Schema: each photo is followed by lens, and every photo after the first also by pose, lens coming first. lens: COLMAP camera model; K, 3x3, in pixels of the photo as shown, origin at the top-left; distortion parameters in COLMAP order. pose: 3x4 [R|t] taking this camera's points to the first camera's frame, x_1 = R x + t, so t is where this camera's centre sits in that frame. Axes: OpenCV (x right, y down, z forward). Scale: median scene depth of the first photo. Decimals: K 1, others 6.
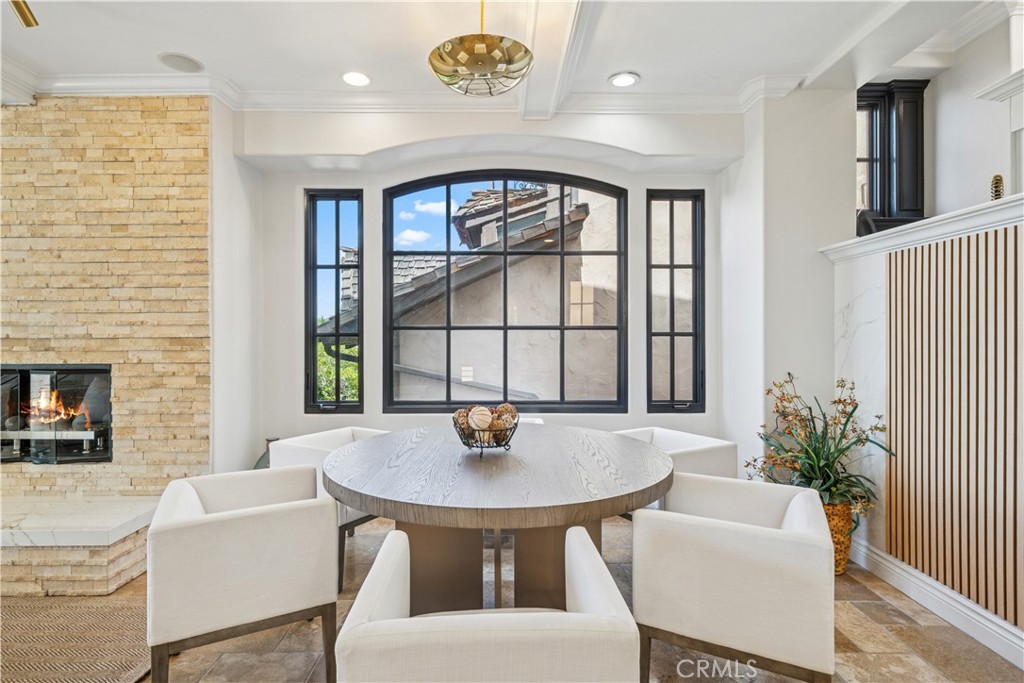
lens RADIAL K [[519.6, 0, 510.7], [0, 519.6, 338.0], [0, 0, 1]] dist [0.006903, 0.000769]
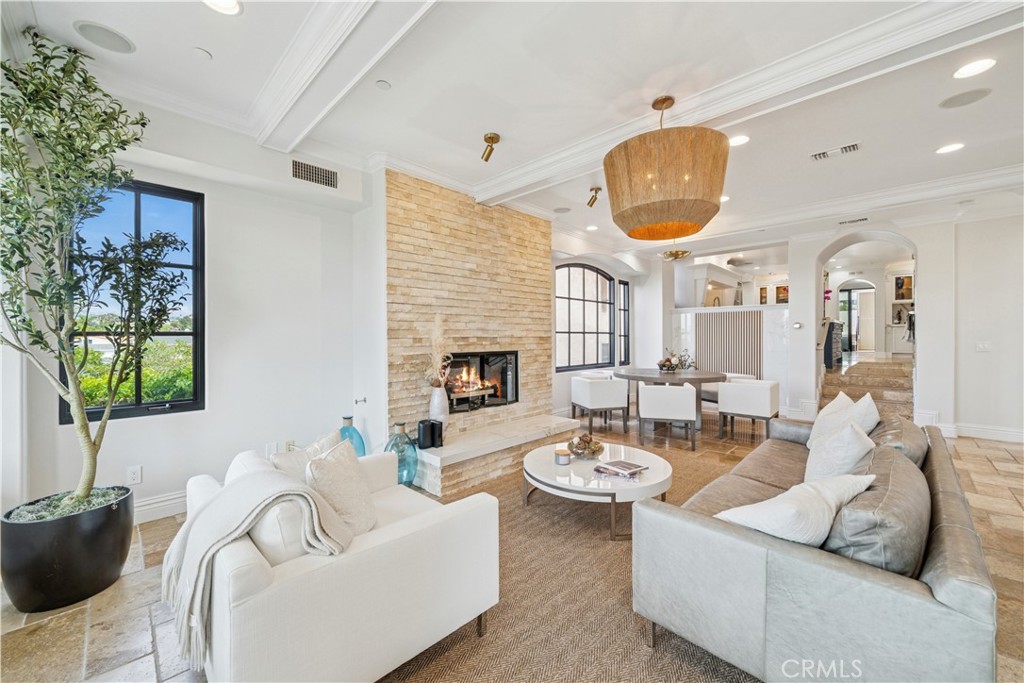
lens RADIAL K [[401.5, 0, 502.2], [0, 401.5, 337.0], [0, 0, 1]] dist [-0.003590, -0.000429]
pose [[0.706249, 0.000396, 0.707964, -1.858153], [-0.000751, 1.000000, 0.000190, -0.000923], [-0.707963, -0.000666, 0.706249, 0.001987]]
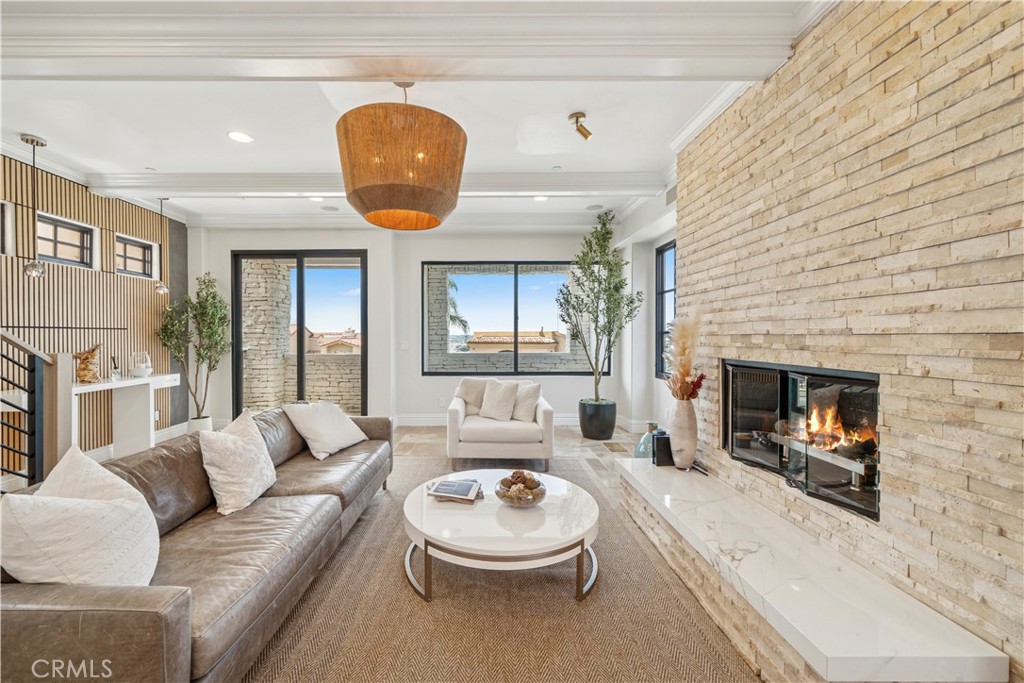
lens RADIAL K [[401.5, 0, 482.1], [0, 401.5, 337.7], [0, 0, 1]] dist [-0.003590, -0.000429]
pose [[-0.000893, 0.009032, -0.999959, -0.264329], [-0.000143, 0.999959, 0.009033, 0.000208], [1.000000, 0.000151, -0.000891, 0.503032]]
